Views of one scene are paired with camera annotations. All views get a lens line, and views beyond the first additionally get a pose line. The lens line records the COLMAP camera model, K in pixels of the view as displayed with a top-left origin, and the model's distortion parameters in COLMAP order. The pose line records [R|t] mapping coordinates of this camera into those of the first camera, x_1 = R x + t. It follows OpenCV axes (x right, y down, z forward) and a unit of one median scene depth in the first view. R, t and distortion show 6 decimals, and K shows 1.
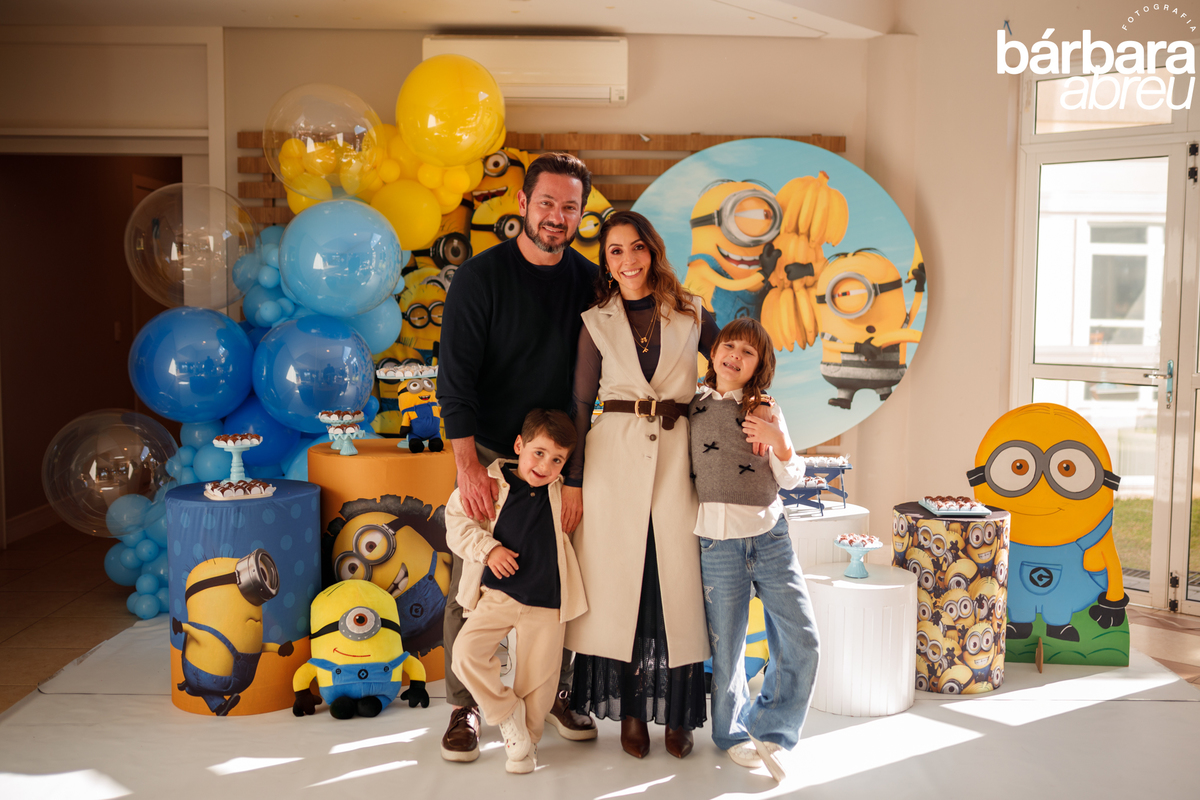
lens RADIAL K [[1212.6, 0, 615.3], [0, 1212.6, 398.5], [0, 0, 1]] dist [-0.072091, 0.118655]
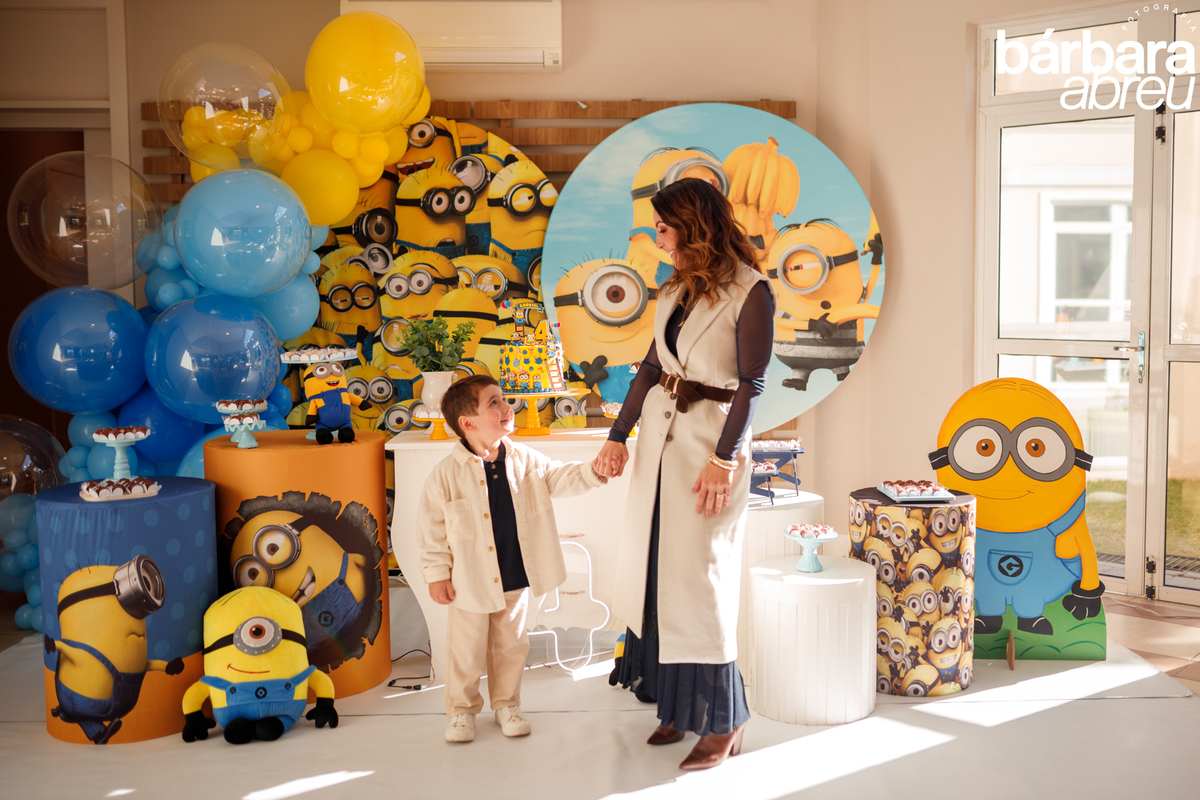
lens RADIAL K [[1218.9, 0, 630.3], [0, 1218.9, 379.5], [0, 0, 1]] dist [-0.070266, 0.112569]
pose [[0.999136, -0.017783, 0.037555, 0.027847], [0.018162, 0.999787, -0.009774, 0.008519], [-0.037373, 0.010448, 0.999247, 0.075200]]
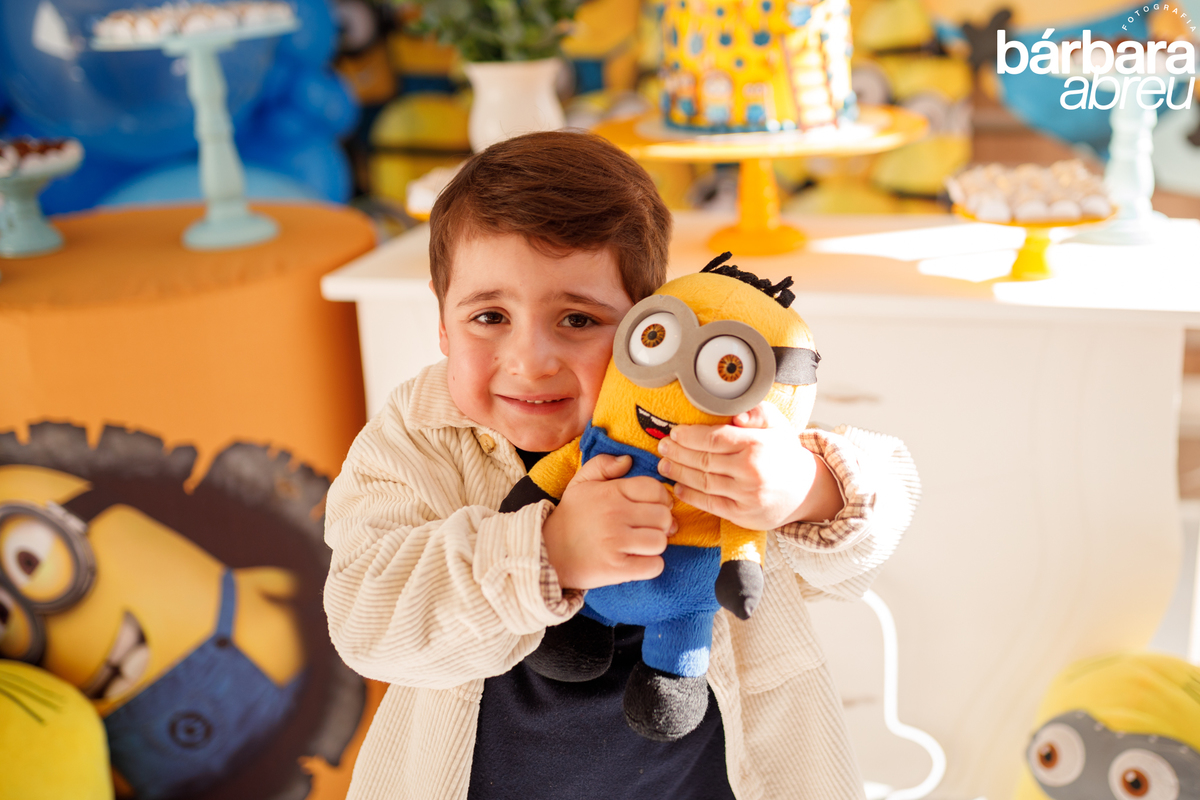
lens RADIAL K [[1363.5, 0, 694.4], [0, 1363.5, 401.1], [0, 0, 1]] dist [-0.033415, -0.004007]
pose [[0.971504, 0.044839, -0.232745, 0.057415], [0.017299, 0.965912, 0.258293, -0.014313], [0.236393, -0.254959, 0.937611, 0.604096]]
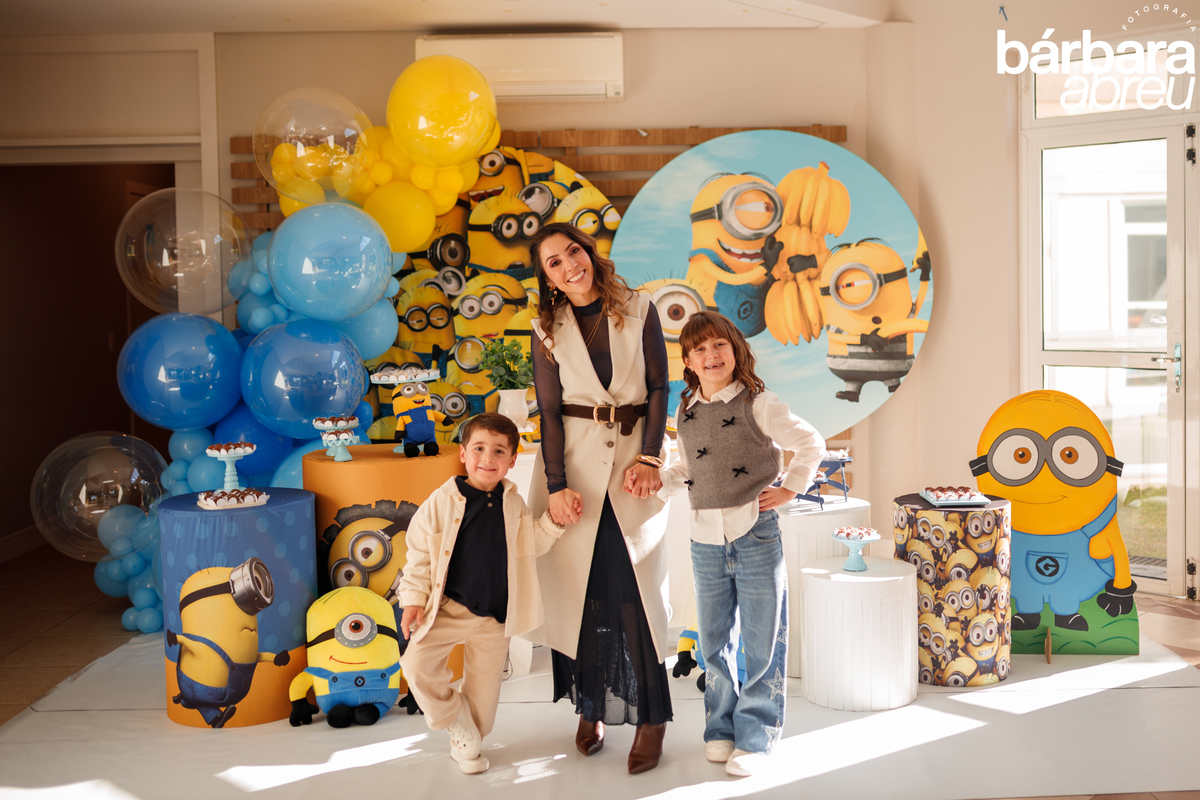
lens RADIAL K [[1288.9, 0, 651.2], [0, 1288.9, 345.6], [0, 0, 1]] dist [-0.074890, 0.131937]
pose [[0.999632, -0.026668, 0.004989, 0.026493], [0.026851, 0.998800, -0.040969, 0.001626], [-0.003890, 0.041088, 0.999148, -0.052687]]
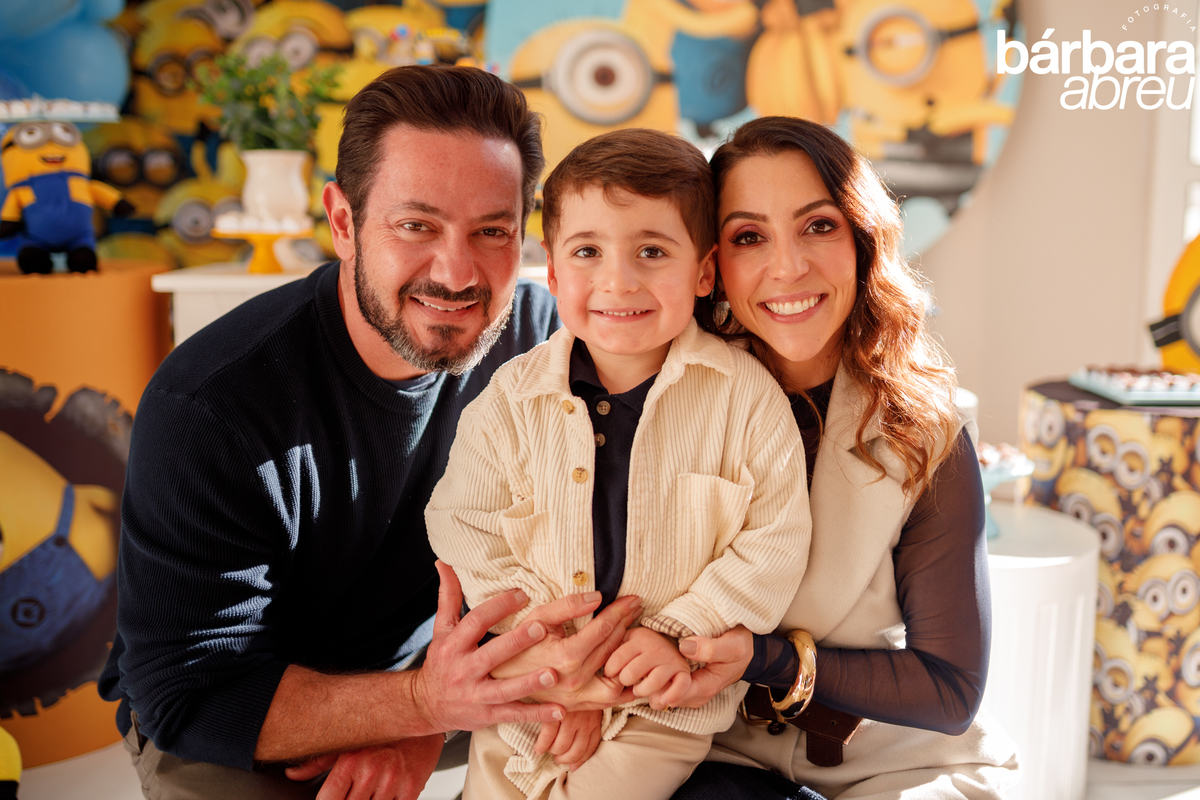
lens RADIAL K [[1272.3, 0, 669.3], [0, 1272.3, 365.8], [0, 0, 1]] dist [-0.070929, 0.105811]
pose [[0.997391, -0.003465, 0.072101, 0.041527], [-0.000567, 0.998440, 0.055836, 0.046707], [-0.072182, -0.055732, 0.995833, 0.442543]]
